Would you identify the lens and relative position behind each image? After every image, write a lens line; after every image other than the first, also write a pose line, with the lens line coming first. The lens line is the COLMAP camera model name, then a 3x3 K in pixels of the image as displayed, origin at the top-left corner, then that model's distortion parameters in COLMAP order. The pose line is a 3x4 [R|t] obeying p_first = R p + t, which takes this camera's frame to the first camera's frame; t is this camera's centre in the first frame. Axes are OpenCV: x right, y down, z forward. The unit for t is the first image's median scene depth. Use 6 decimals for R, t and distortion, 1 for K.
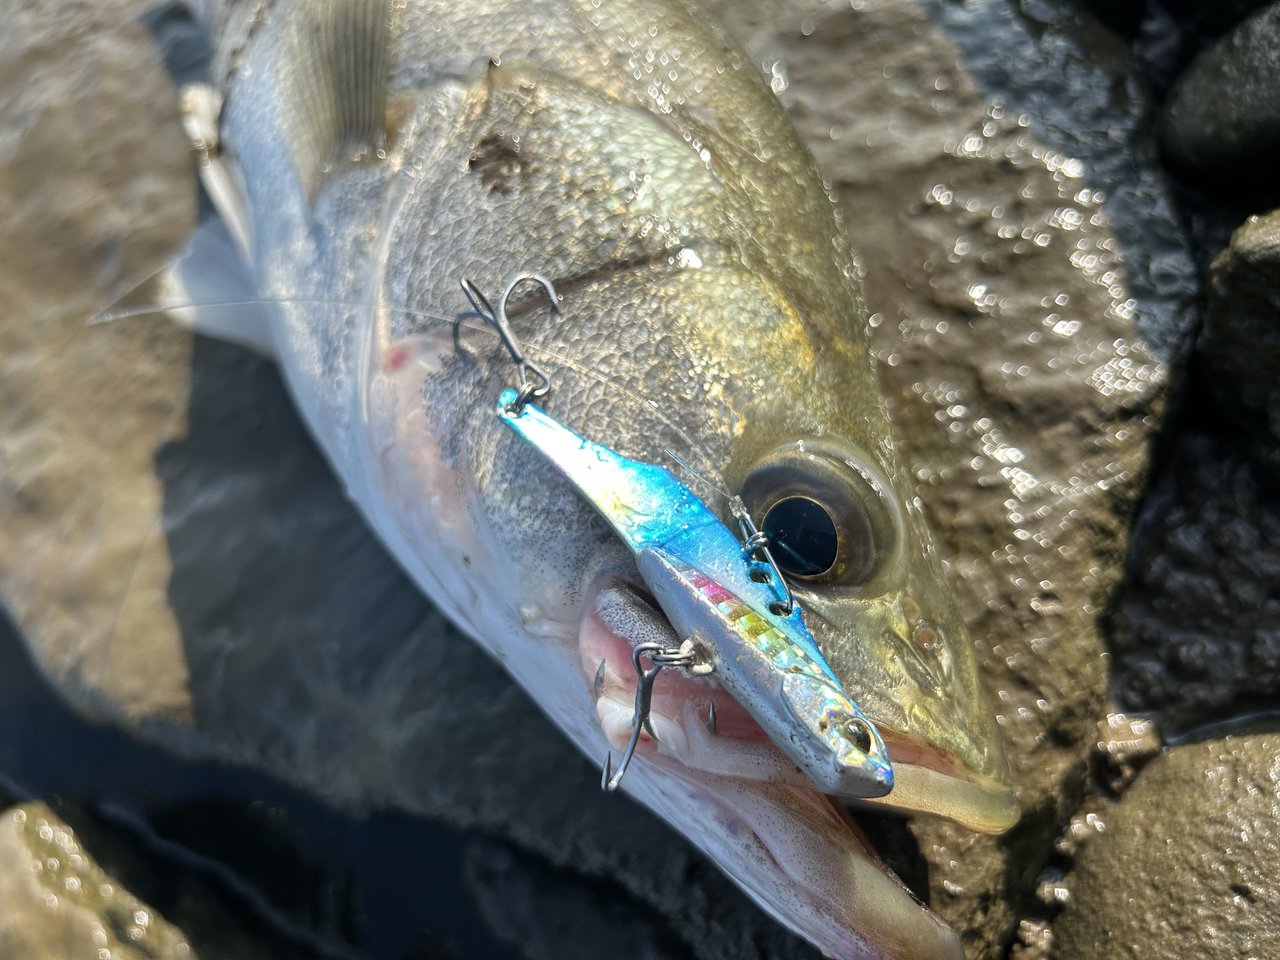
lens RADIAL K [[975.5, 0, 640.9], [0, 975.5, 492.4], [0, 0, 1]] dist [0.001424, -0.037419]
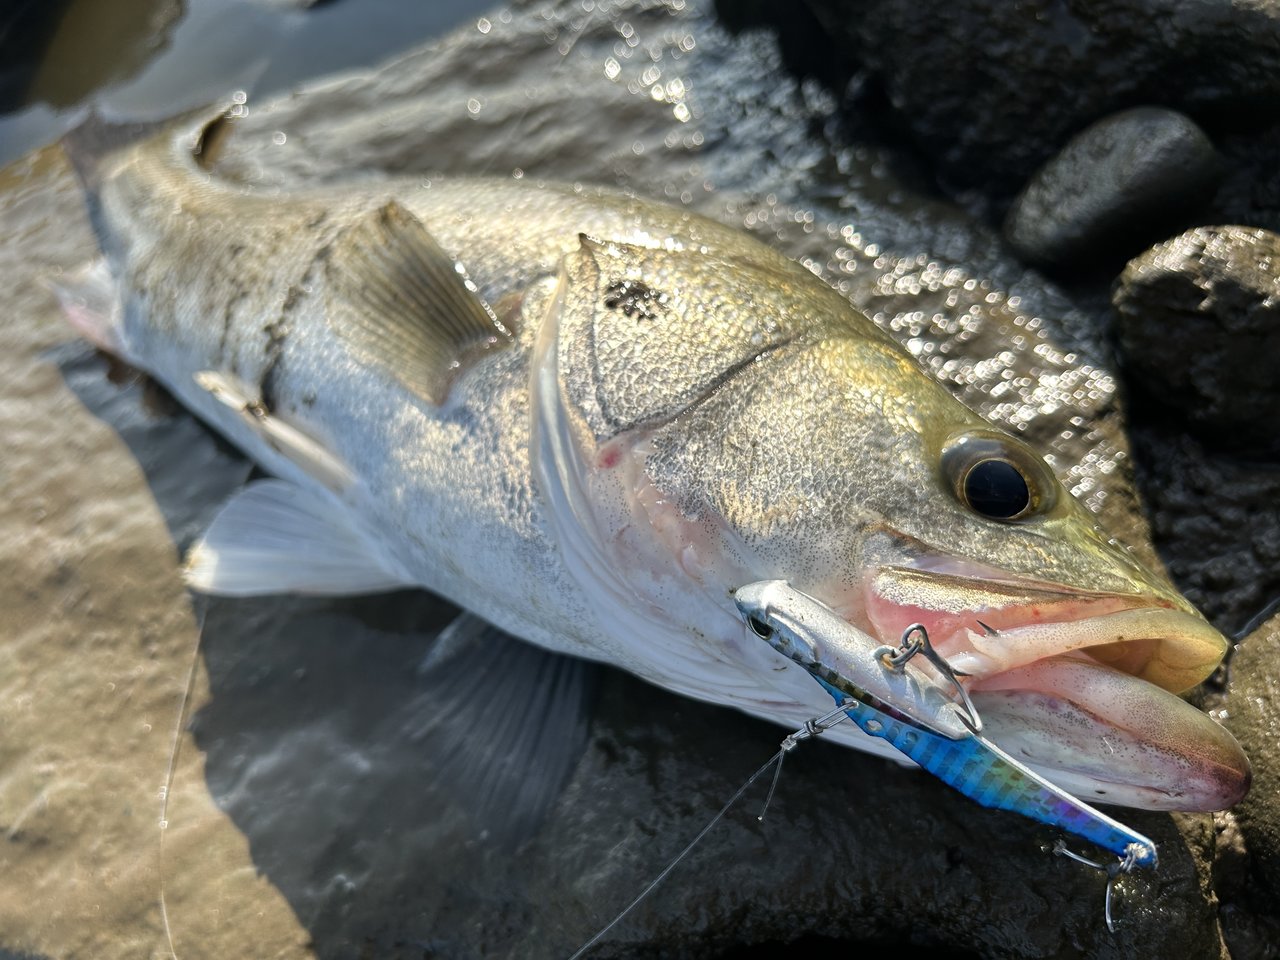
lens RADIAL K [[975.5, 0, 640.9], [0, 975.5, 492.4], [0, 0, 1]] dist [0.001424, -0.037419]
pose [[0.942480, -0.209134, 0.260756, -0.458131], [0.279756, 0.920463, -0.272918, 0.202315], [-0.182940, 0.330168, 0.926025, -0.087020]]
